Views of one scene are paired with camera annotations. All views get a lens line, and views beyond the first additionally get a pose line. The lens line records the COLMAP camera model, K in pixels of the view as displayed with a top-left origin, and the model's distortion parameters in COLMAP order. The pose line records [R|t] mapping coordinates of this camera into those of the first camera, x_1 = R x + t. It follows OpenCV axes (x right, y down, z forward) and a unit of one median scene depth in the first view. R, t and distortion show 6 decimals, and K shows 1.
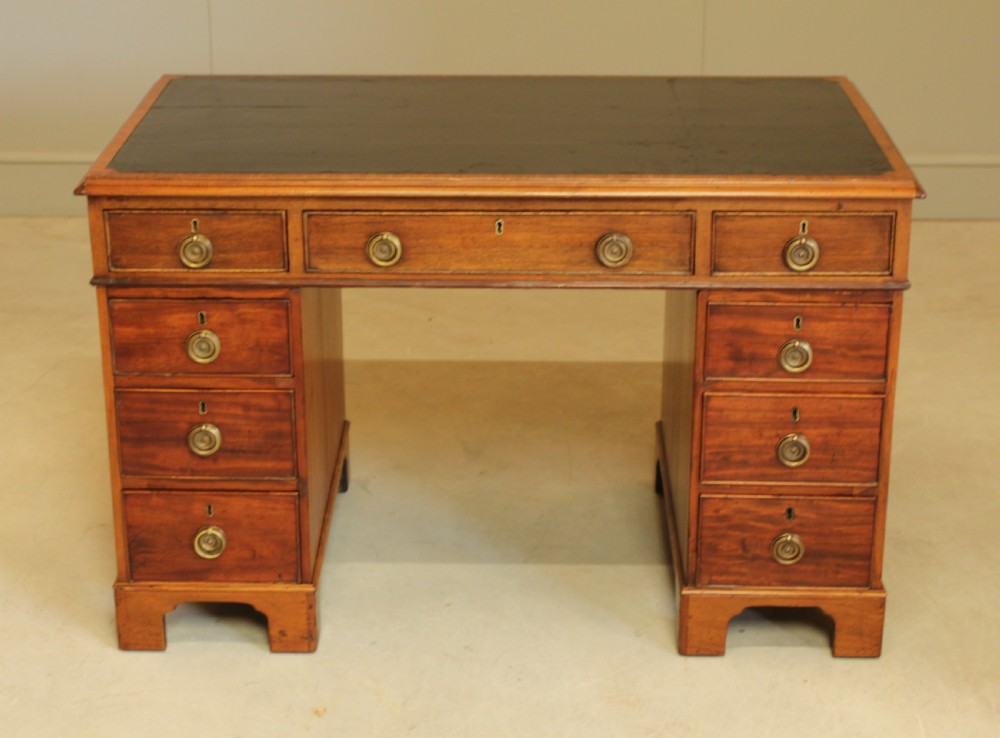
lens RADIAL K [[1964.8, 0, 500.0], [0, 1964.8, 369.0], [0, 0, 1]] dist [0.020968, -0.079028]
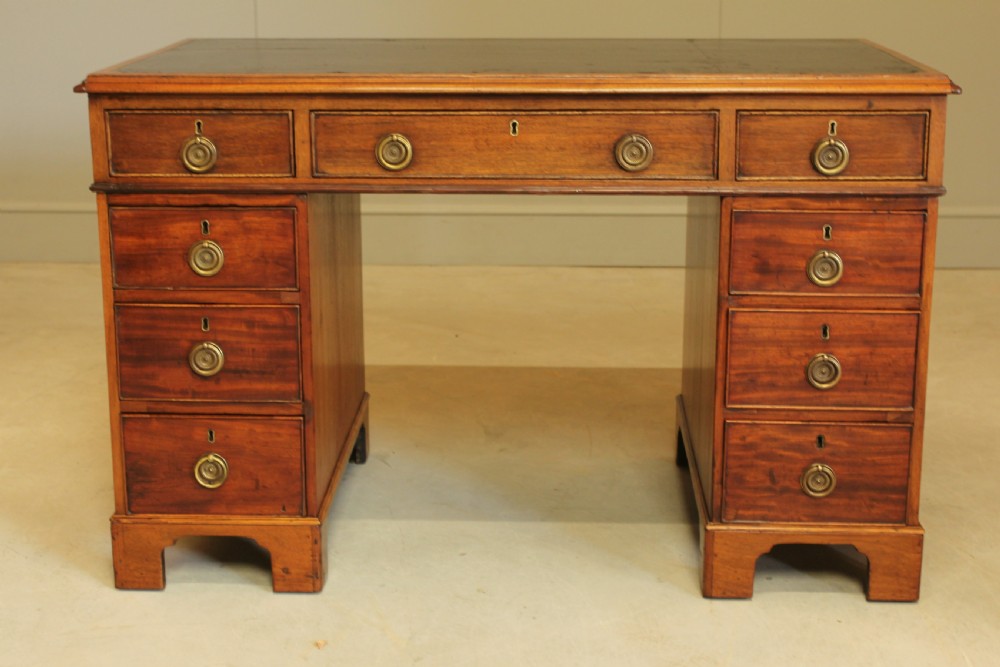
lens RADIAL K [[1678.1, 0, 500.0], [0, 1678.1, 333.5], [0, 0, 1]] dist [0.011816, 0.031028]
pose [[0.999724, 0.003757, -0.023170, 0.011934], [-0.006341, 0.993634, -0.112477, 0.117434], [0.022599, 0.112593, 0.993384, 0.192584]]
